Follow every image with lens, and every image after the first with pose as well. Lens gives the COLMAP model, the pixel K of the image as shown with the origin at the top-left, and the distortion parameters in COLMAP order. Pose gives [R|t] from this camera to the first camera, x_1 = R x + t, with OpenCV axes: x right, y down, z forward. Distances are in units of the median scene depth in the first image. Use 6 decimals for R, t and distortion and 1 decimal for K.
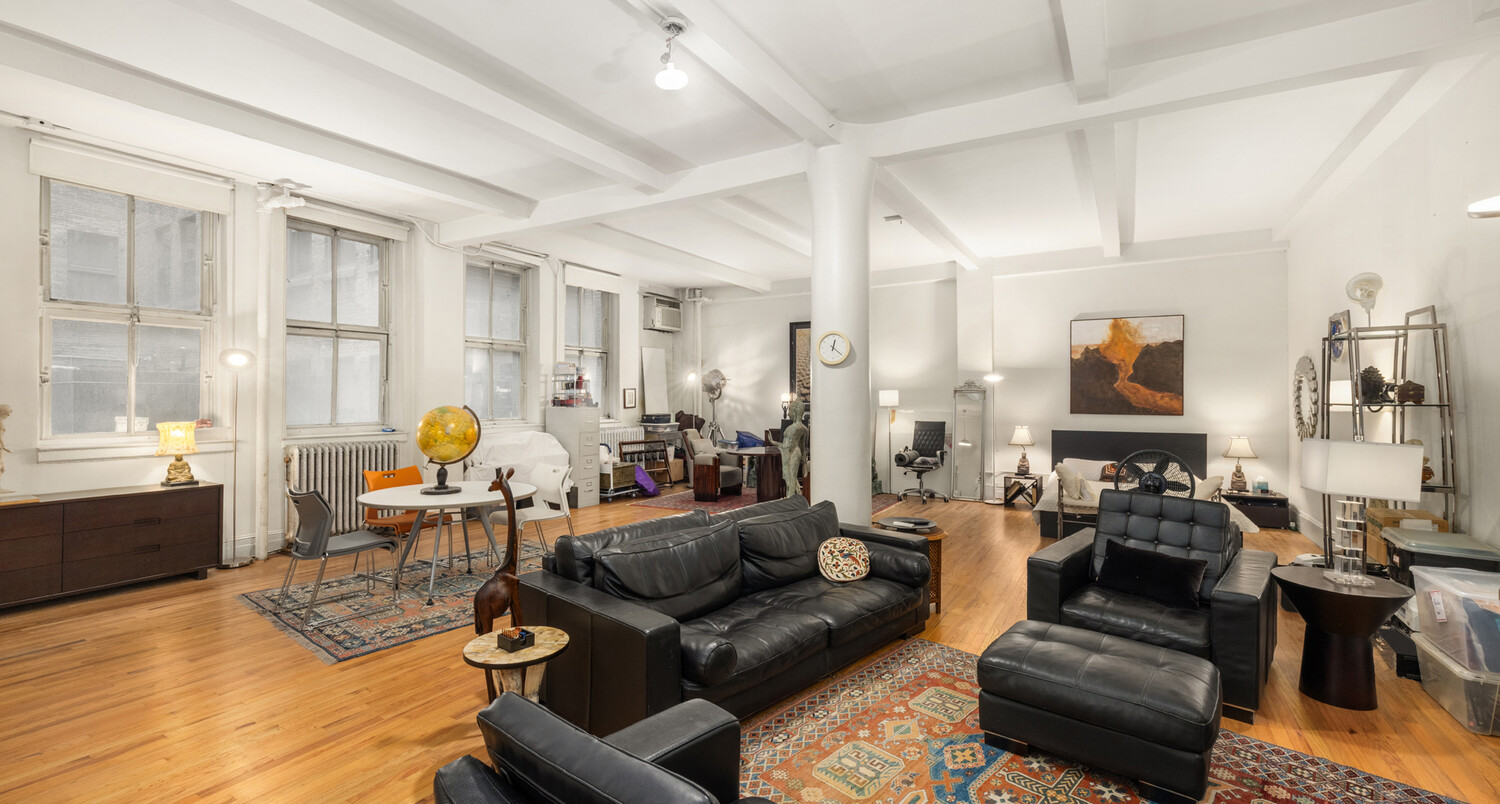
lens RADIAL K [[633.0, 0, 744.9], [0, 633.0, 400.4], [0, 0, 1]] dist [0.003719, 0.000038]
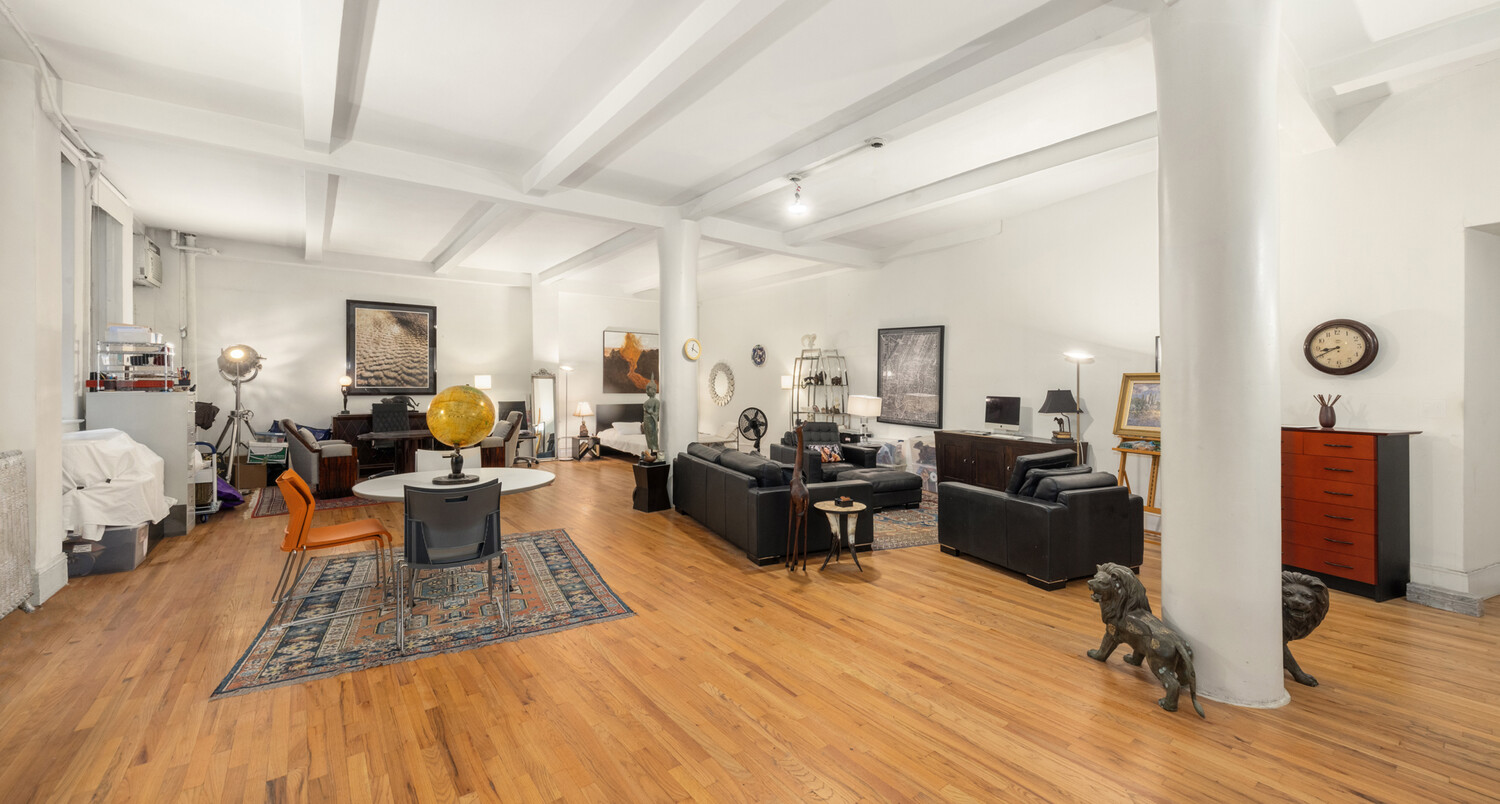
lens RADIAL K [[579.9, 0, 750.0], [0, 579.9, 392.2], [0, 0, 1]] dist [-0.011002, -0.000130]
pose [[0.371035, -0.008018, 0.928584, -0.646488], [0.002230, 0.999968, 0.007743, 0.008565], [-0.928616, -0.000802, 0.371041, 0.187554]]
